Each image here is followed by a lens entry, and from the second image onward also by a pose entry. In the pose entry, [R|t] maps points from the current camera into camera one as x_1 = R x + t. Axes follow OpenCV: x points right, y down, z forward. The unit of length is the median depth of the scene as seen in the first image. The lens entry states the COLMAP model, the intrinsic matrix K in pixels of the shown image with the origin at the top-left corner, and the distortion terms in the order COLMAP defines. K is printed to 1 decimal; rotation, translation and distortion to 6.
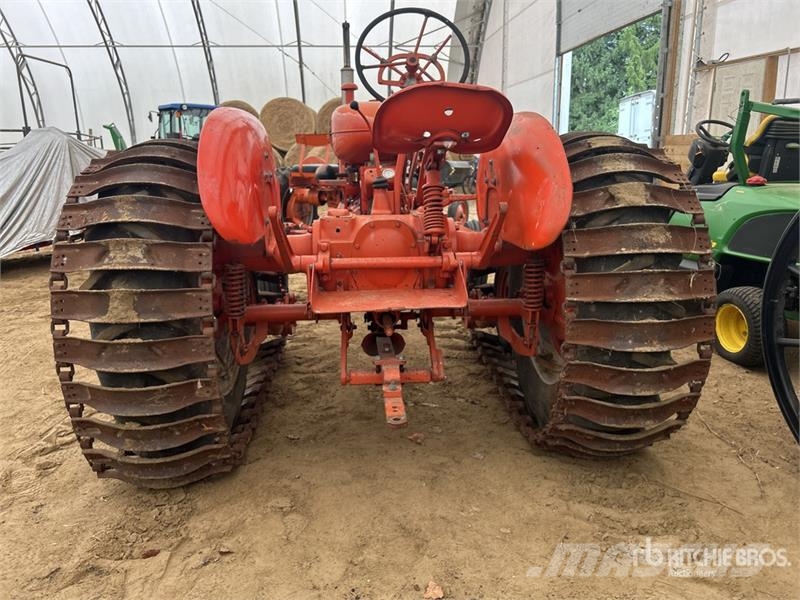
lens RADIAL K [[614.2, 0, 401.5], [0, 614.2, 301.2], [0, 0, 1]] dist [0.049925, -0.065414]
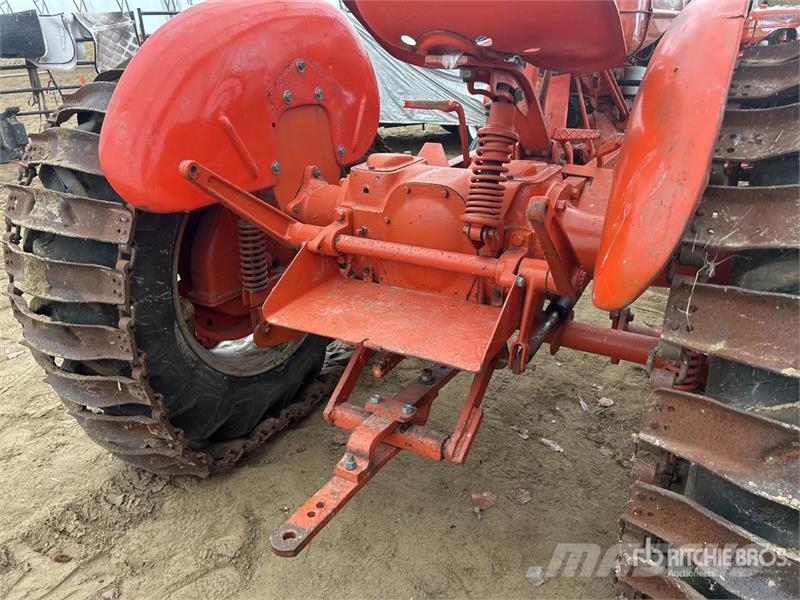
lens RADIAL K [[614.2, 0, 396.2], [0, 614.2, 294.5], [0, 0, 1]] dist [0.049925, -0.065414]
pose [[0.832943, 0.210066, -0.511935, 0.330371], [-0.117190, 0.971123, 0.207814, -0.175133], [0.540806, -0.113103, 0.833508, 0.542271]]
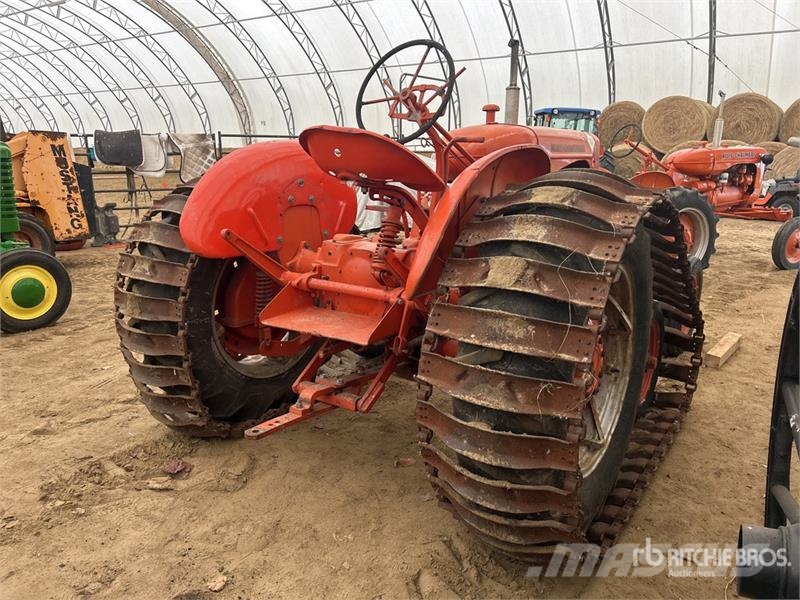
lens RADIAL K [[614.2, 0, 403.5], [0, 614.2, 299.3], [0, 0, 1]] dist [0.049925, -0.065414]
pose [[0.782034, 0.163691, -0.601355, 0.696168], [-0.162228, 0.985095, 0.057176, -0.149265], [0.601752, 0.052843, 0.796933, 0.306581]]
